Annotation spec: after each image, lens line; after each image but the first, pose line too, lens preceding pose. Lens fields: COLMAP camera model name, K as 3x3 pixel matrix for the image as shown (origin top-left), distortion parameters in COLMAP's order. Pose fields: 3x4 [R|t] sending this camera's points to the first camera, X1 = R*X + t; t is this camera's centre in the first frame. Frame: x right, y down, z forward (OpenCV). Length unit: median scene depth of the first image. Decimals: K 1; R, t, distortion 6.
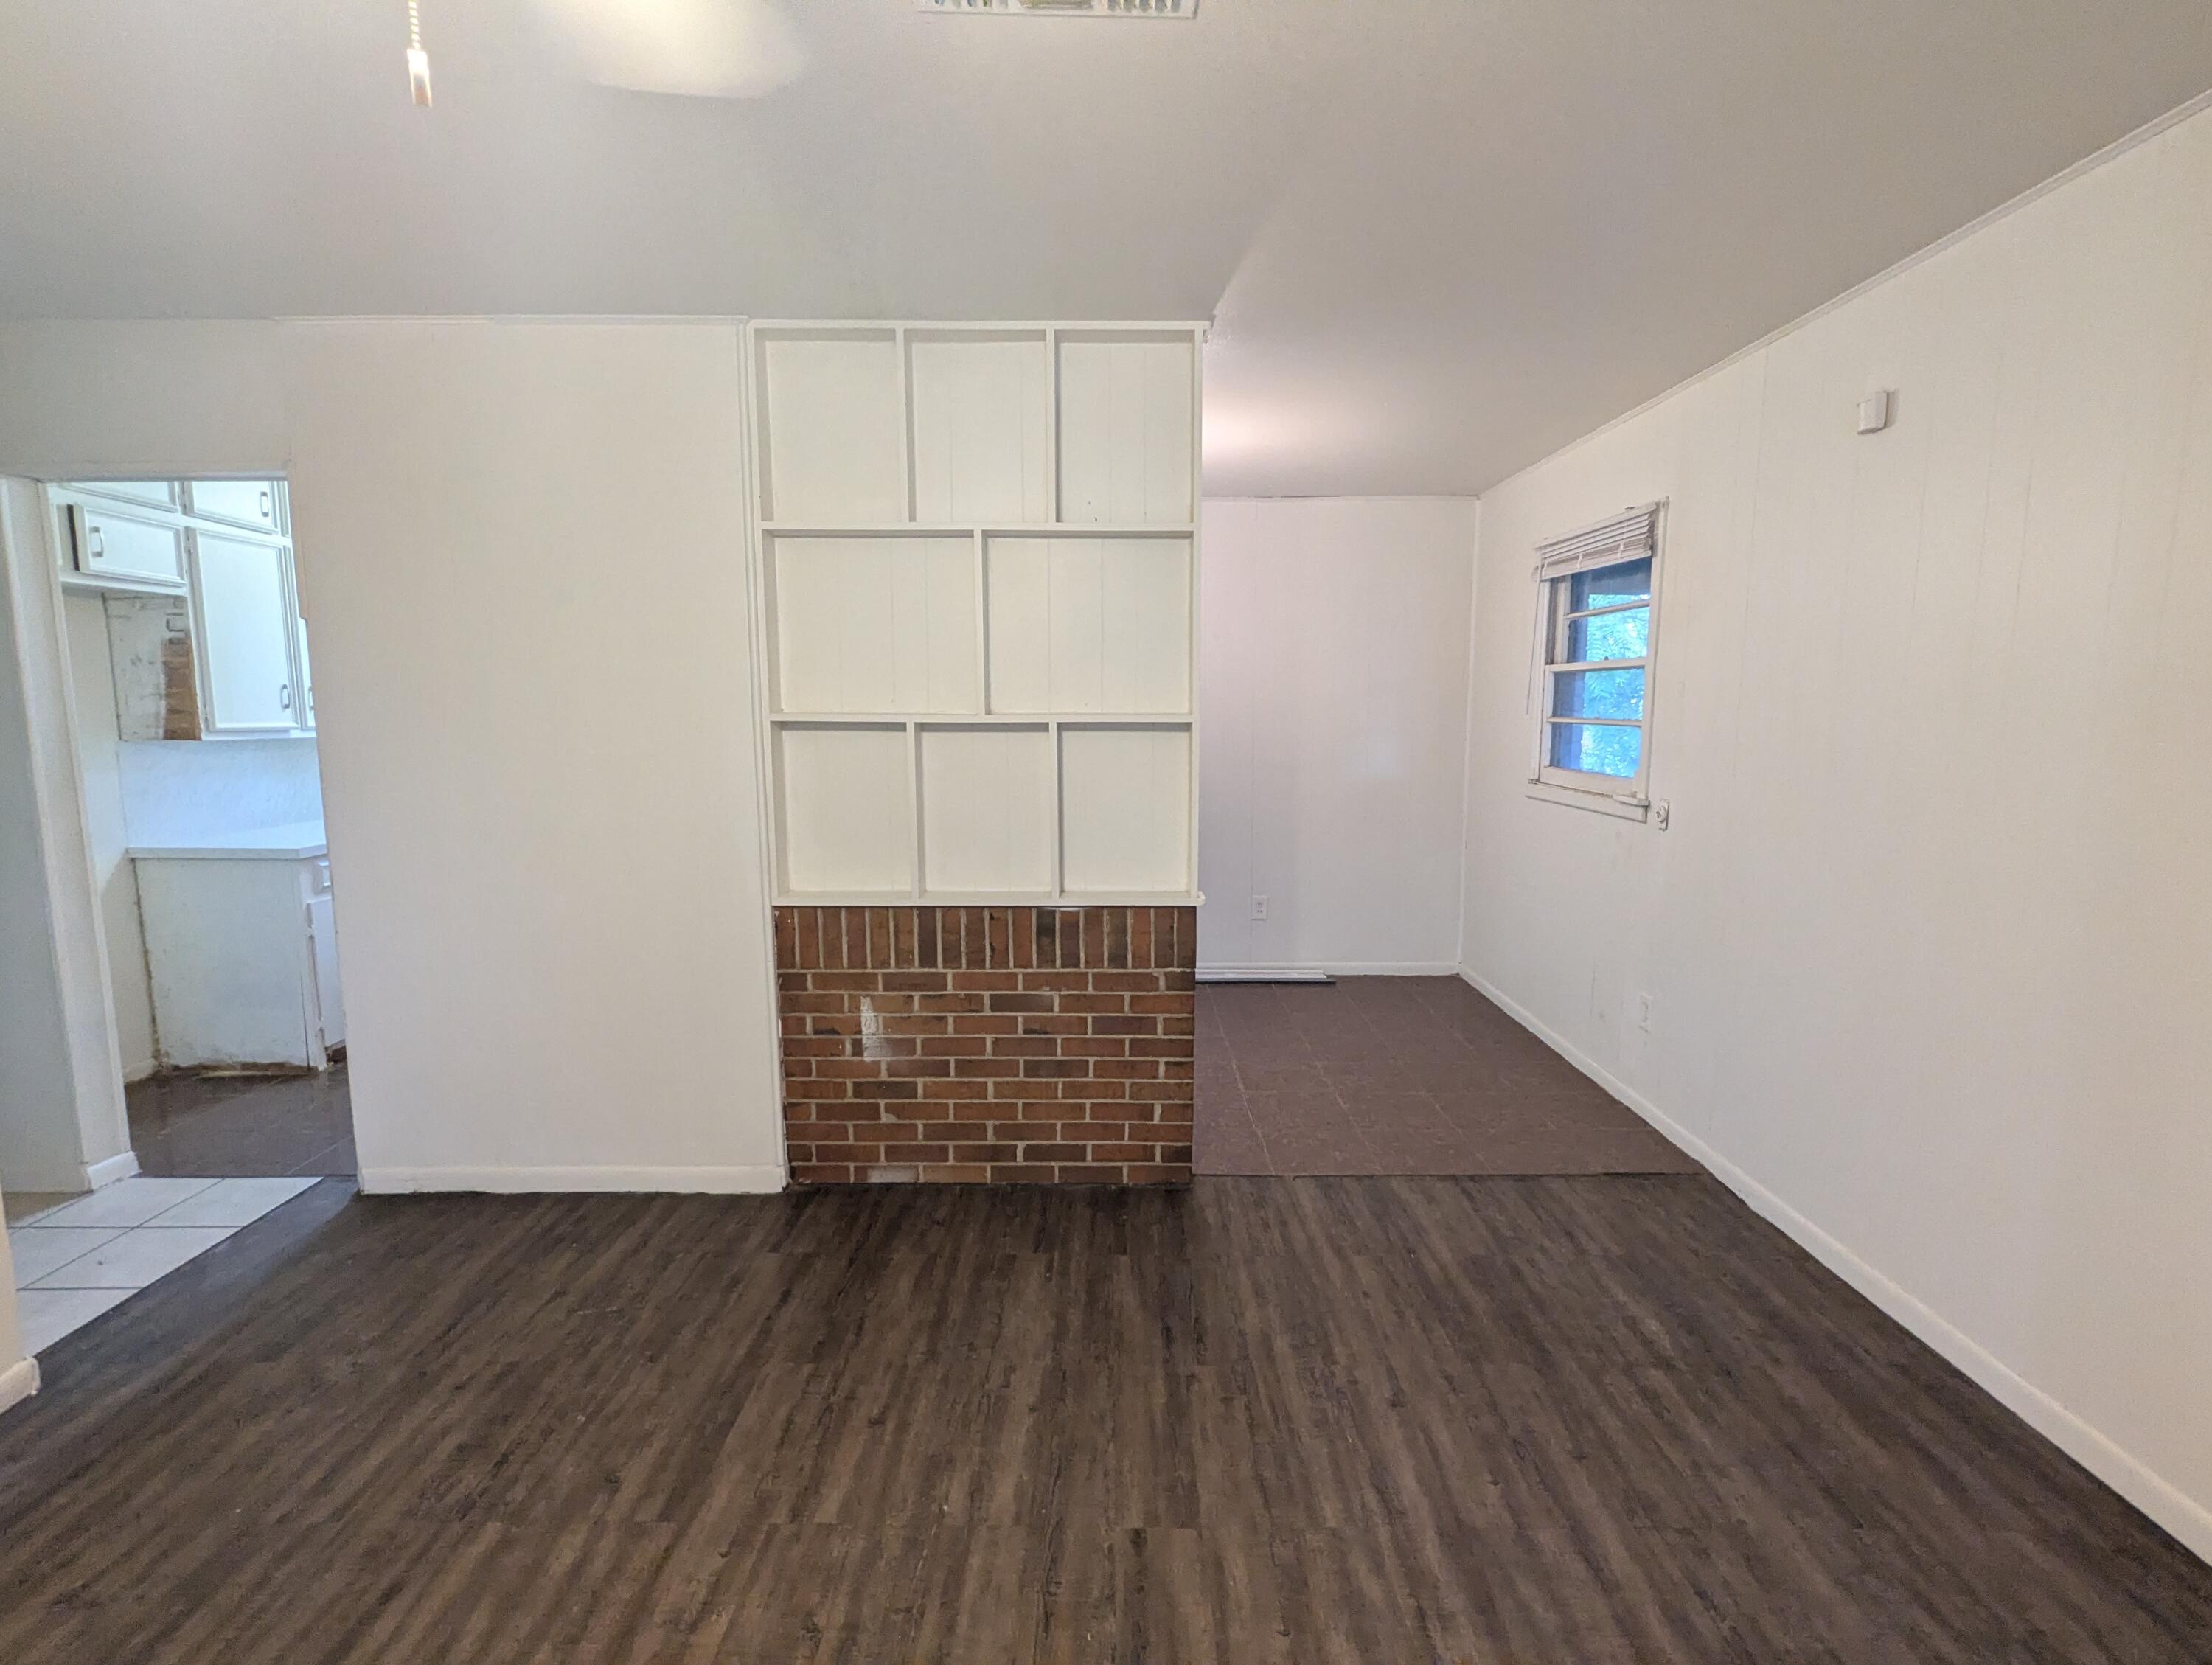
lens RADIAL K [[1052.3, 0, 1106.2], [0, 1052.3, 835.2], [0, 0, 1]] dist [-0.001765, -0.000661]
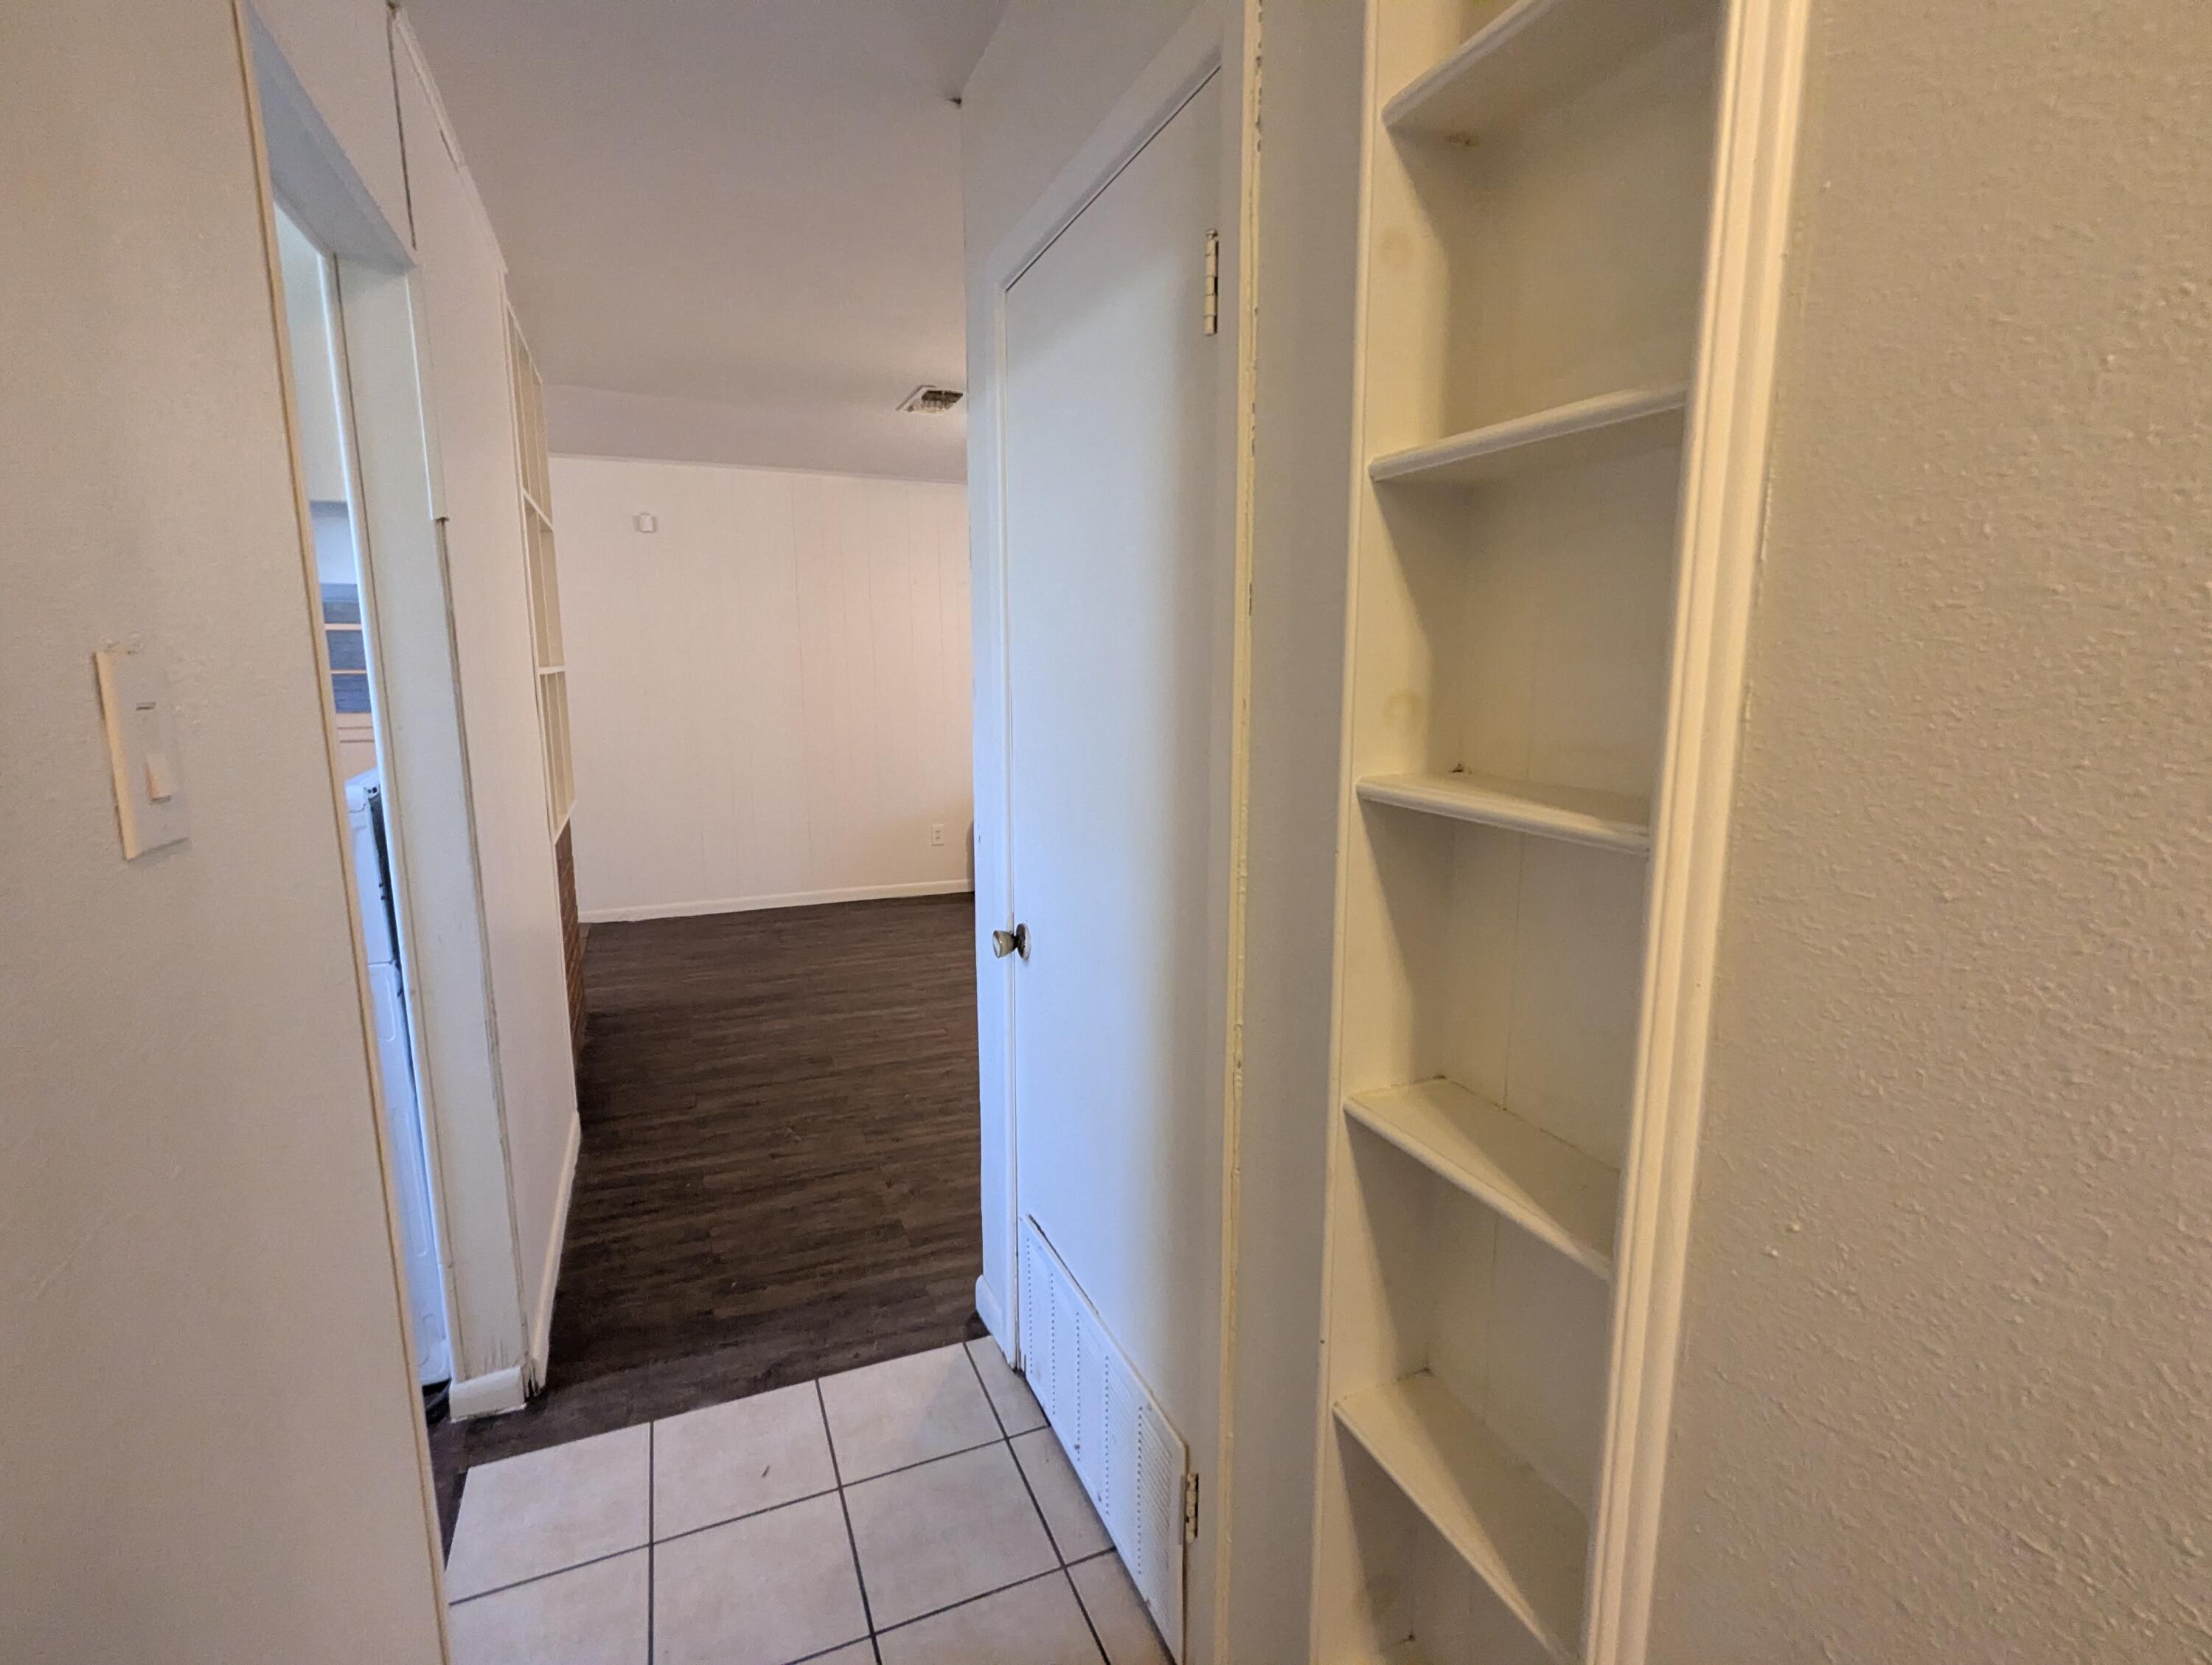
lens RADIAL K [[1052.3, 0, 1106.6], [0, 1052.3, 831.4], [0, 0, 1]] dist [-0.001765, -0.000661]
pose [[-0.387776, -0.153770, 0.908837, -1.926795], [0.114843, 0.970244, 0.213161, -0.152838], [-0.914571, 0.187033, -0.358578, 1.151454]]
